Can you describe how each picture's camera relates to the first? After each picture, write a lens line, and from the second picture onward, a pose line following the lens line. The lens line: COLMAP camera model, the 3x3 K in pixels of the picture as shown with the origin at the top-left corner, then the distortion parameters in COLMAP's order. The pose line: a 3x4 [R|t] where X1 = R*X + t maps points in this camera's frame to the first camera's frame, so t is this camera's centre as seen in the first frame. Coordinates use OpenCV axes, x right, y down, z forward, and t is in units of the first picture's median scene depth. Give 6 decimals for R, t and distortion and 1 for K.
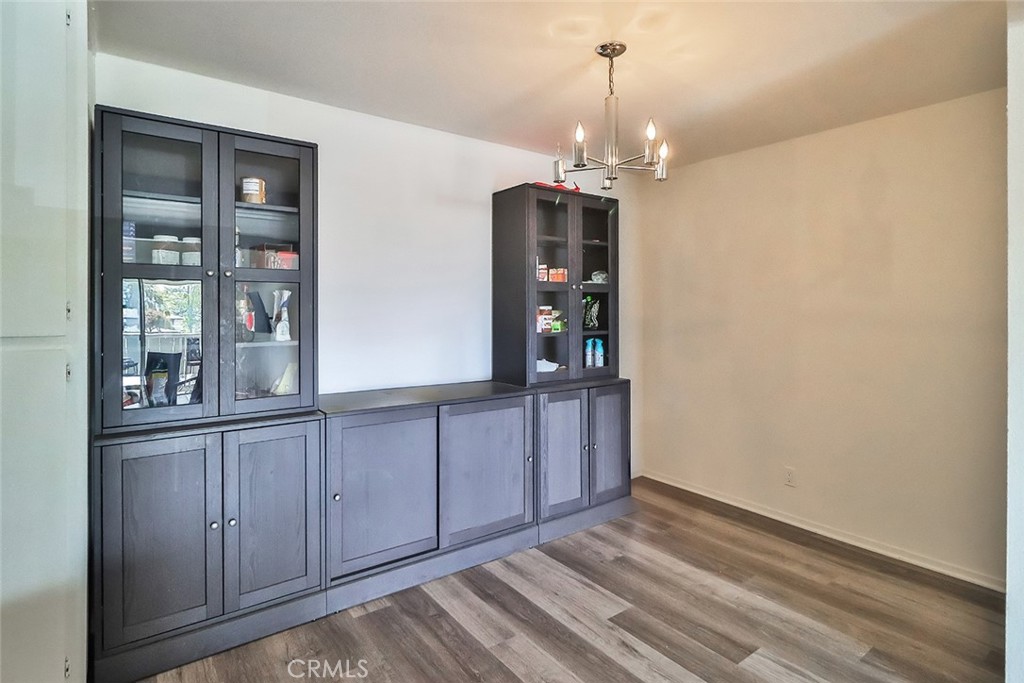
lens RADIAL K [[514.4, 0, 511.3], [0, 514.4, 310.0], [0, 0, 1]] dist [-0.001646, -0.000336]
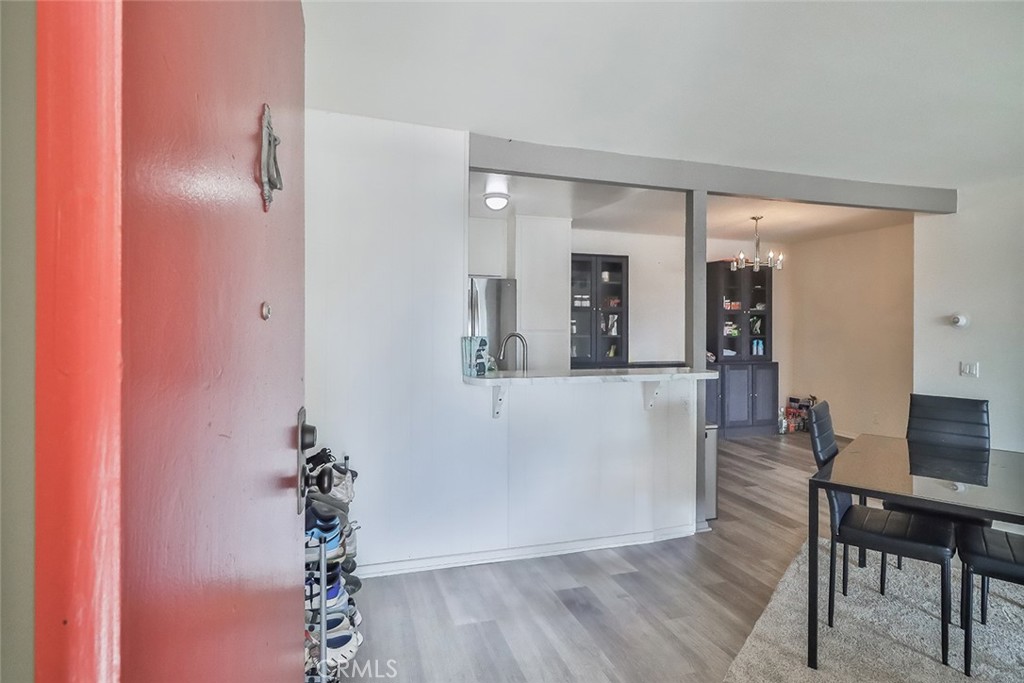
lens RADIAL K [[536.2, 0, 511.8], [0, 536.2, 323.8], [0, 0, 1]] dist [-0.000598, -0.000161]
pose [[0.945899, 0.004763, -0.324428, -0.049667], [-0.005784, 0.999981, -0.002184, 0.008726], [0.324411, 0.003942, 0.945908, -1.144091]]
